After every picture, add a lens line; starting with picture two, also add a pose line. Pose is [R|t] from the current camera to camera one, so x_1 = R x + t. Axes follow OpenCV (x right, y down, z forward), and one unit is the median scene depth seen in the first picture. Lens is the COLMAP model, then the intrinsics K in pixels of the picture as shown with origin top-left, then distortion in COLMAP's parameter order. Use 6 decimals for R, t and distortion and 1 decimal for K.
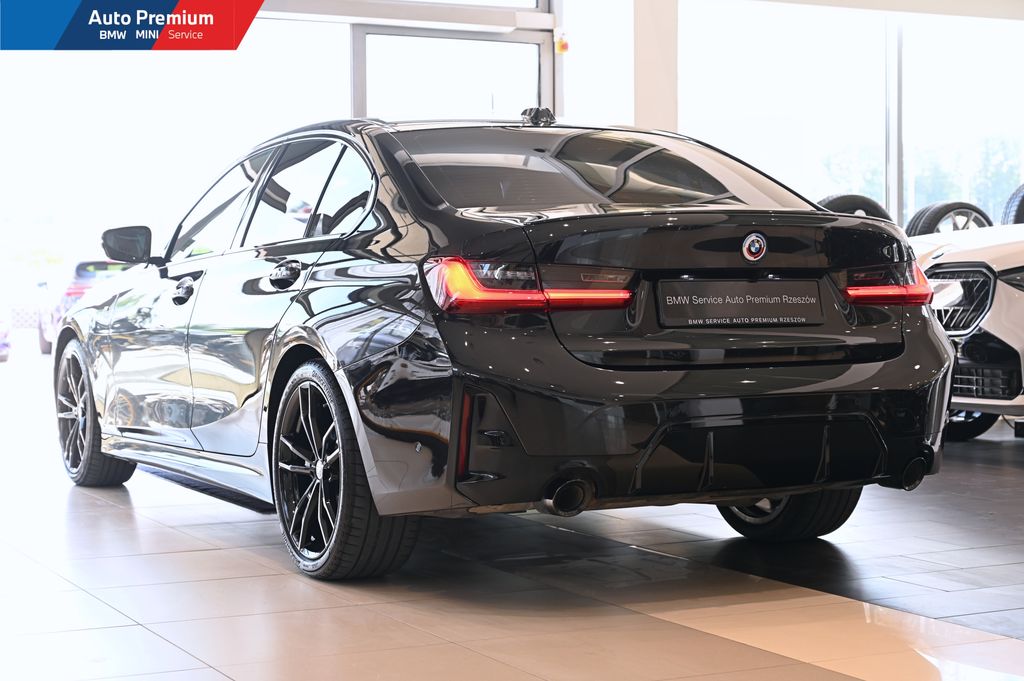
lens RADIAL K [[1870.0, 0, 512.0], [0, 1870.0, 340.5], [0, 0, 1]] dist [-0.144367, -0.019595]
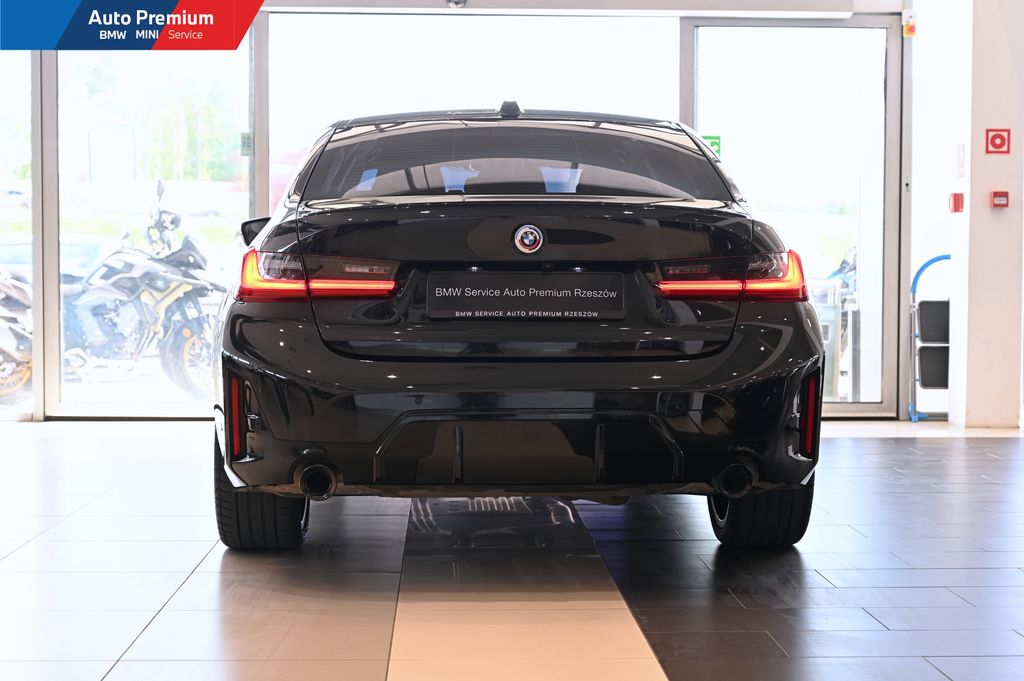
lens RADIAL K [[1717.7, 0, 512.0], [0, 1717.7, 340.5], [0, 0, 1]] dist [0.022102, 0.027798]
pose [[0.905856, 0.030388, -0.422495, 0.501563], [-0.023609, 0.999495, 0.021268, -0.015755], [0.422928, -0.009291, 0.906116, 0.178546]]
